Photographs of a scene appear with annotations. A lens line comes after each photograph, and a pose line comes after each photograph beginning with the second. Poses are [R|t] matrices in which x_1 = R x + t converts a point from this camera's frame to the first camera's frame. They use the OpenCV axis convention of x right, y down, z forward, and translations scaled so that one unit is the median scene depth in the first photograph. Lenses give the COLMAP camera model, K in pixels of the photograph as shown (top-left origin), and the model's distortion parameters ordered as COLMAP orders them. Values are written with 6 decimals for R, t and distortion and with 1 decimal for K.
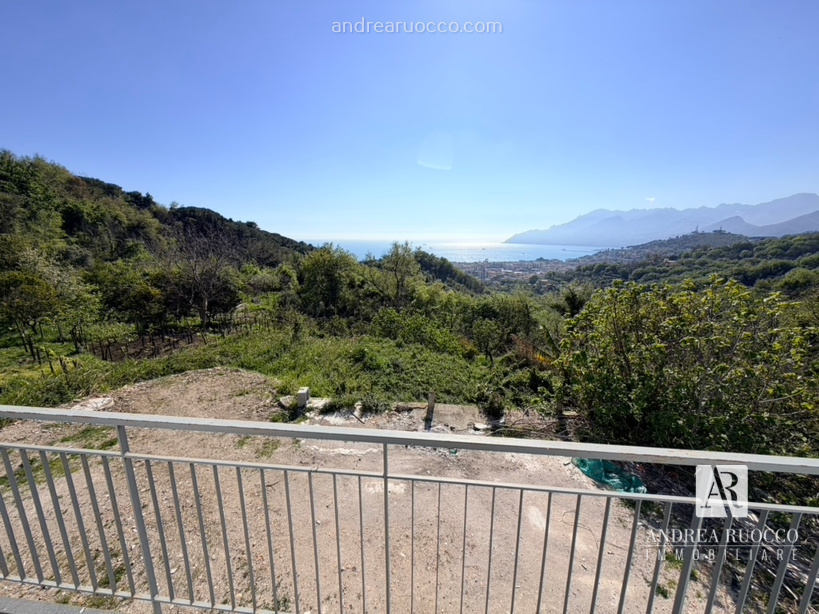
lens RADIAL K [[323.9, 0, 406.6], [0, 323.9, 307.8], [0, 0, 1]] dist [0.002151, -0.000601]
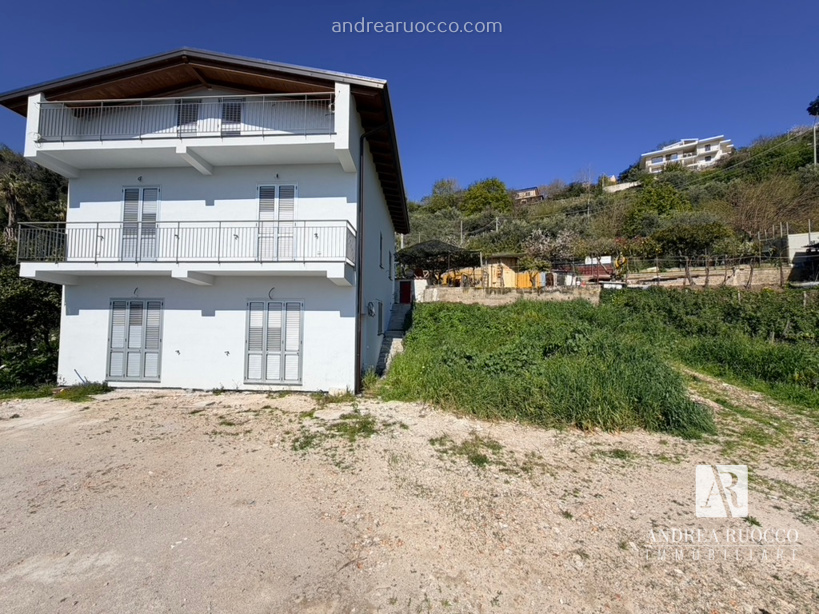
lens RADIAL K [[323.9, 0, 405.9], [0, 323.9, 307.2], [0, 0, 1]] dist [0.002151, -0.000601]
pose [[-0.998635, -0.016889, -0.049434, -0.314611], [-0.024912, 0.985729, 0.166488, 0.111931], [0.045917, 0.167492, -0.984804, 0.925635]]
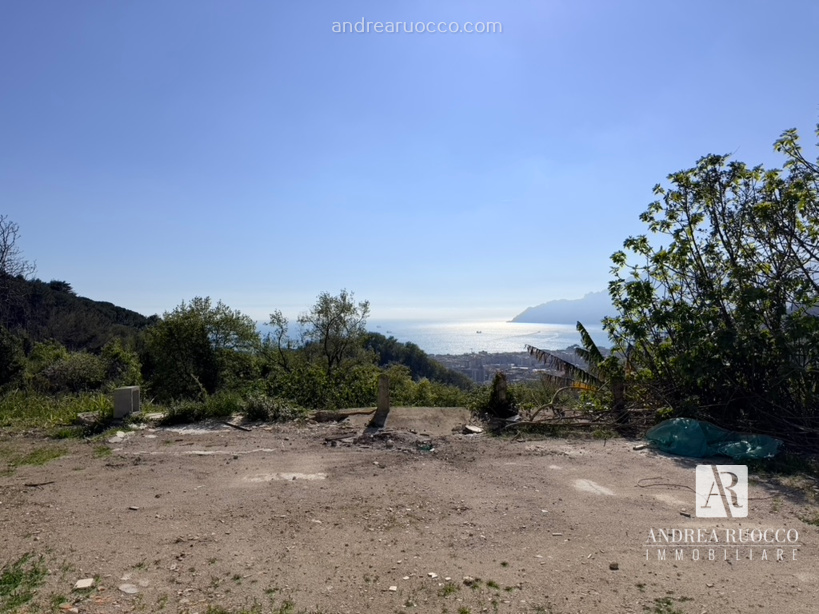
lens RADIAL K [[573.9, 0, 406.3], [0, 573.9, 309.9], [0, 0, 1]] dist [0.031970, -0.036972]
pose [[0.994361, -0.016177, 0.104812, 0.018715], [0.038922, 0.974998, -0.218777, 0.345455], [-0.098652, 0.221623, 0.970129, 0.061561]]
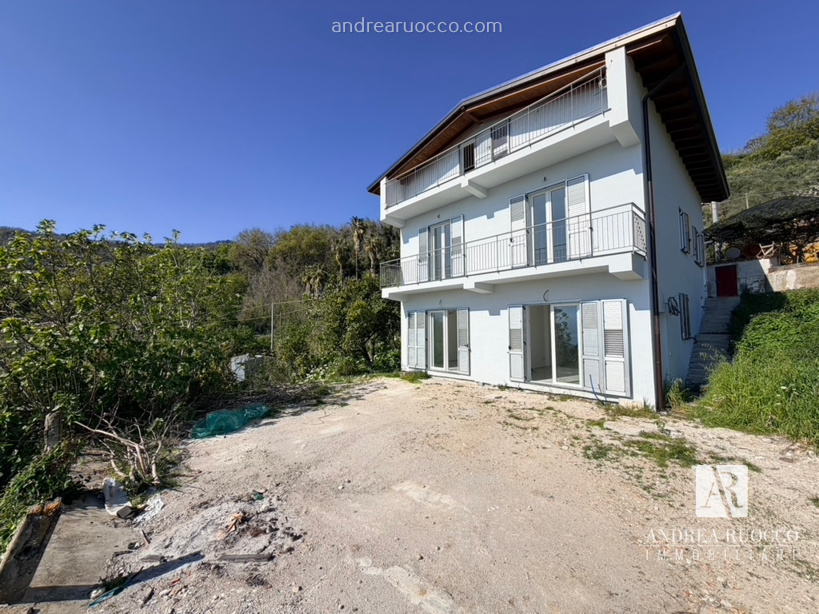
lens RADIAL K [[323.9, 0, 408.4], [0, 323.9, 306.9], [0, 0, 1]] dist [0.002151, -0.000601]
pose [[-0.747964, 0.039138, 0.662584, -0.297789], [0.143896, 0.984080, 0.104311, 0.114122], [-0.647953, 0.173364, -0.741688, 0.942253]]
